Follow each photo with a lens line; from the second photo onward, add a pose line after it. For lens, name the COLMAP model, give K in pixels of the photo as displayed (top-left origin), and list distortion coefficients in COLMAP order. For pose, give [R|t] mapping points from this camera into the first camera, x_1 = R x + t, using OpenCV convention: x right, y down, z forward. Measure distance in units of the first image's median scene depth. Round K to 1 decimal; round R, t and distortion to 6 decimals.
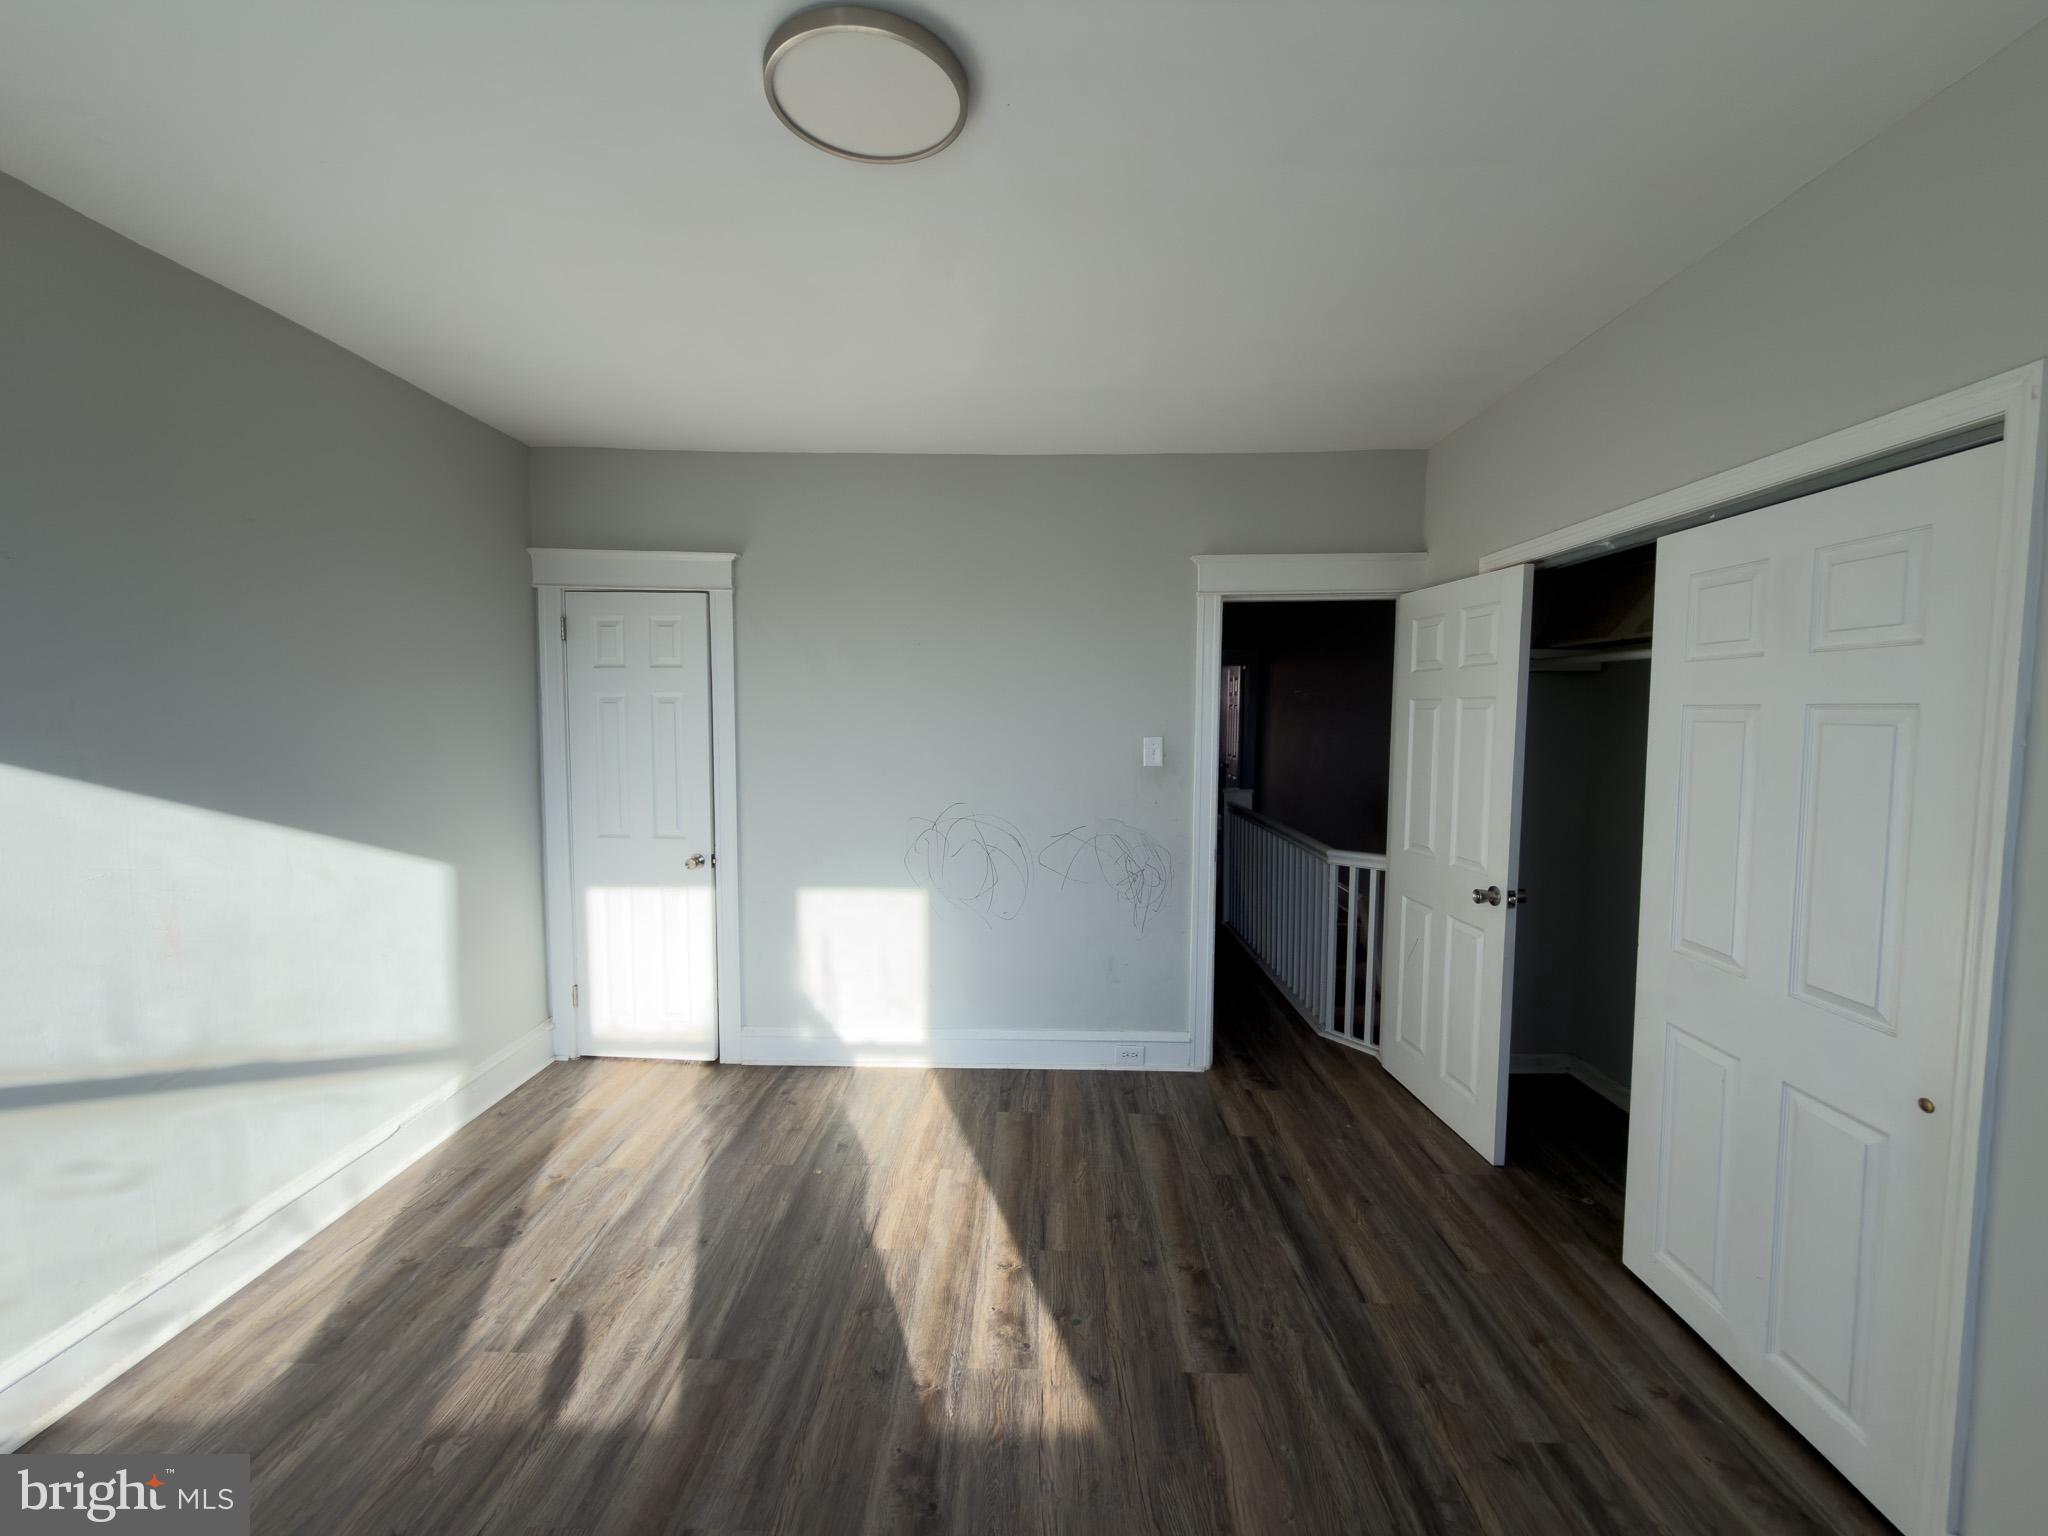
lens RADIAL K [[813.3, 0, 1022.9], [0, 813.3, 766.3], [0, 0, 1]] dist [-0.000354, -0.000080]
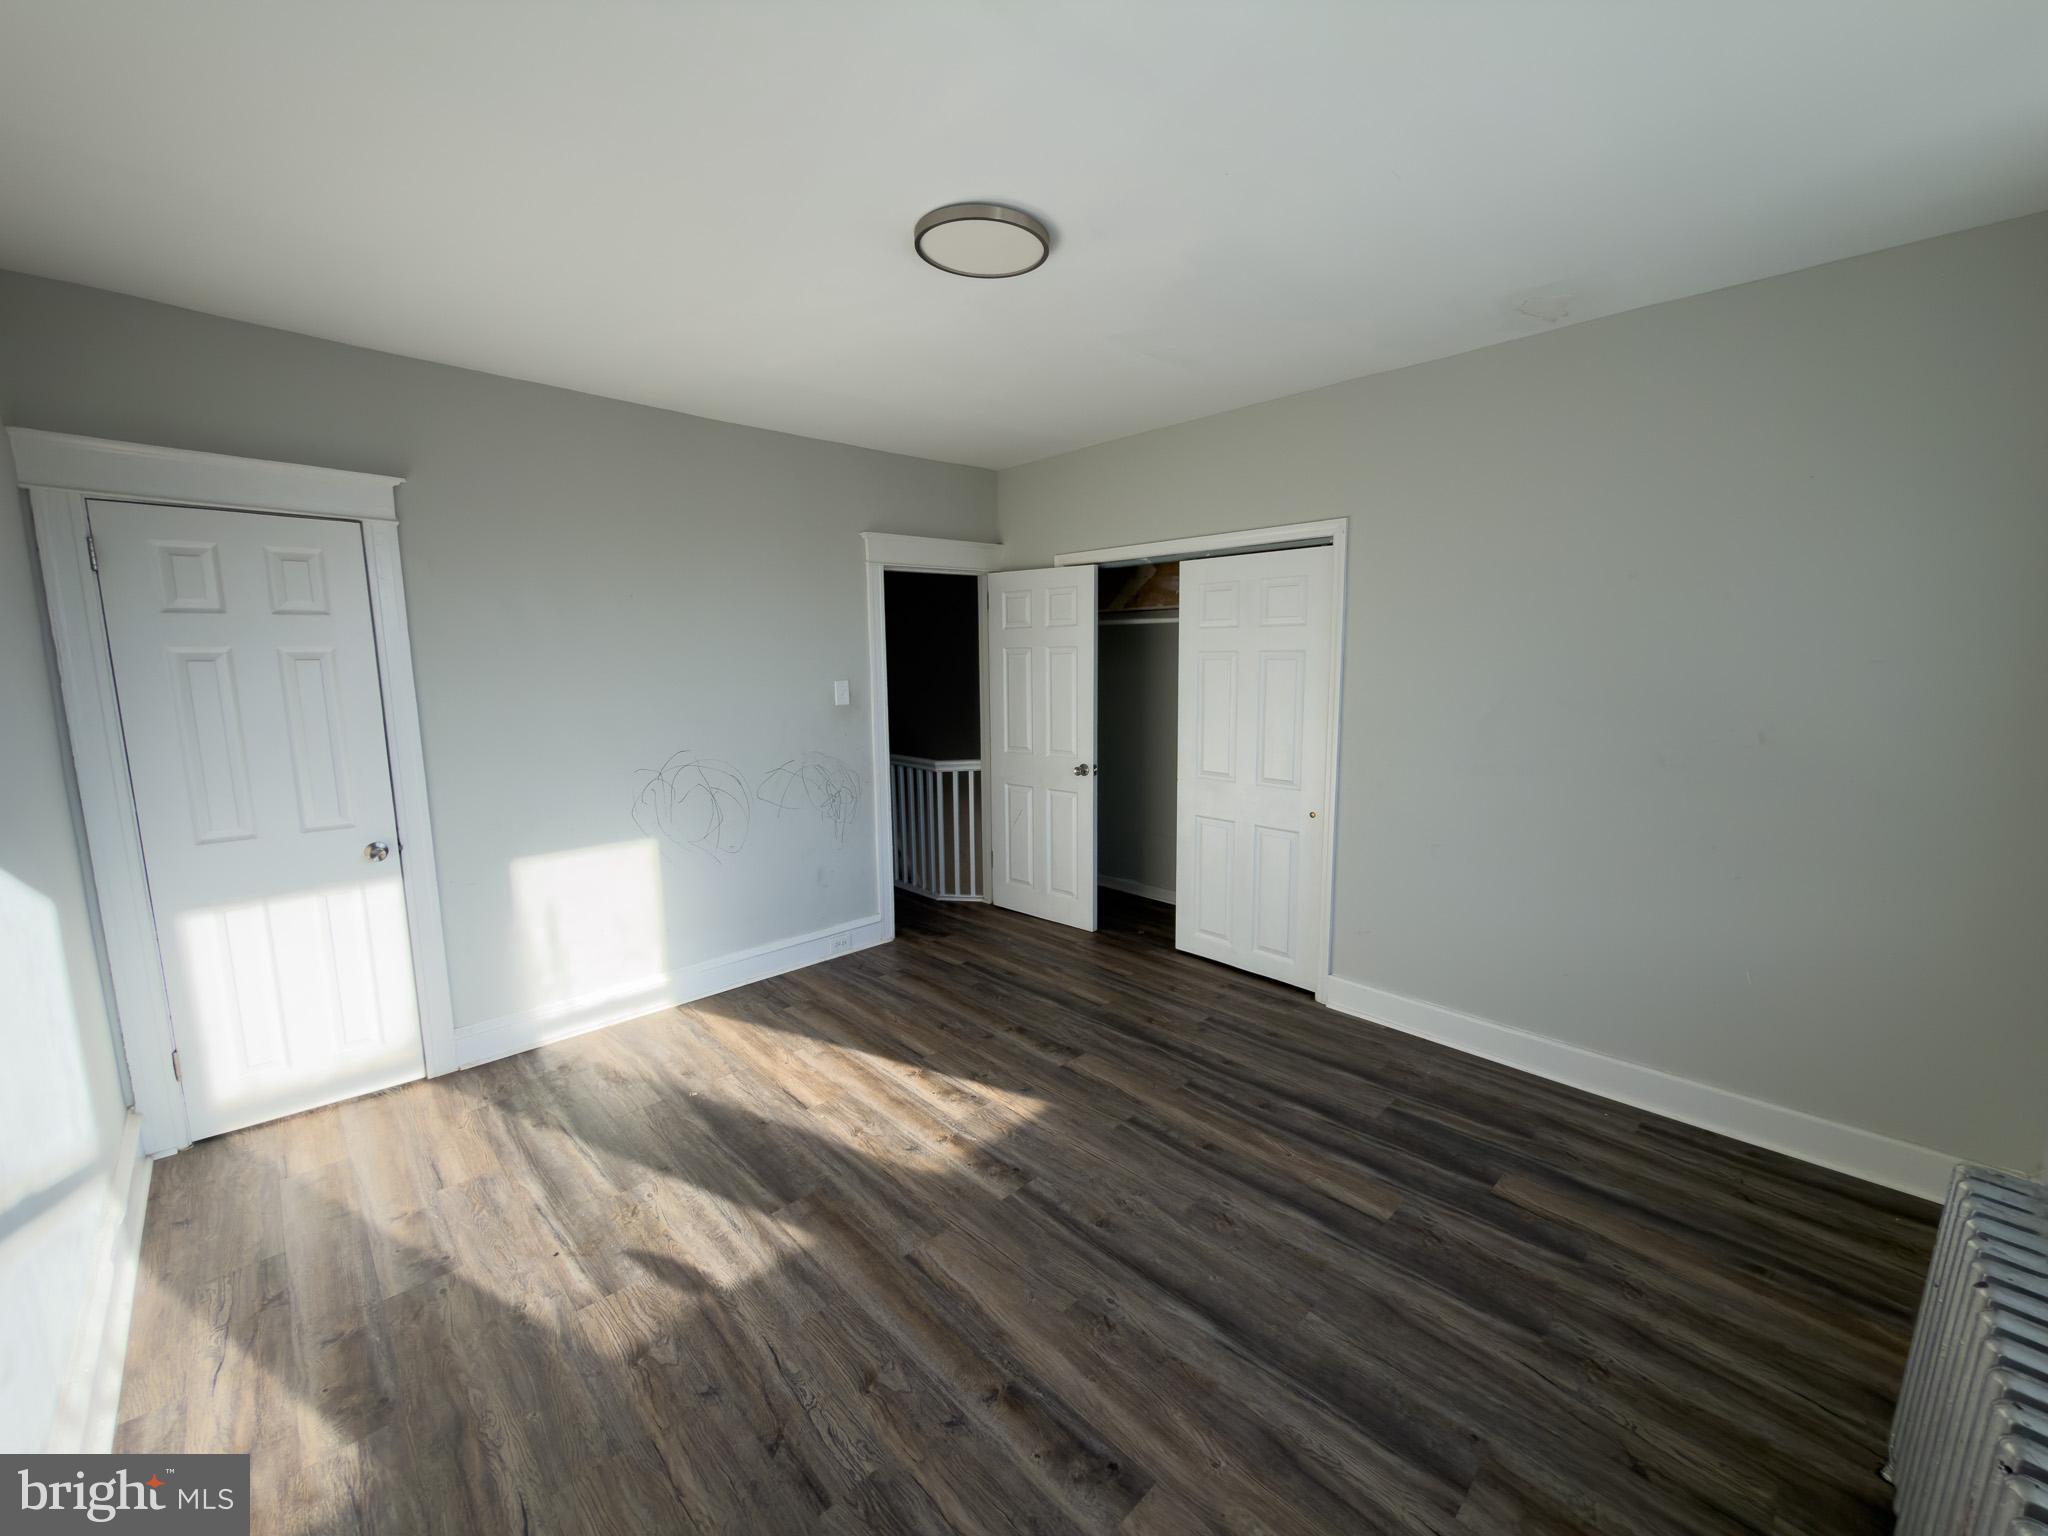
lens RADIAL K [[813.3, 0, 1022.9], [0, 813.3, 766.3], [0, 0, 1]] dist [-0.000354, -0.000080]
pose [[0.703864, -0.109922, 0.701778, -0.590938], [0.062512, 0.993706, 0.092951, -0.006132], [-0.707579, -0.021555, 0.706305, -0.055900]]
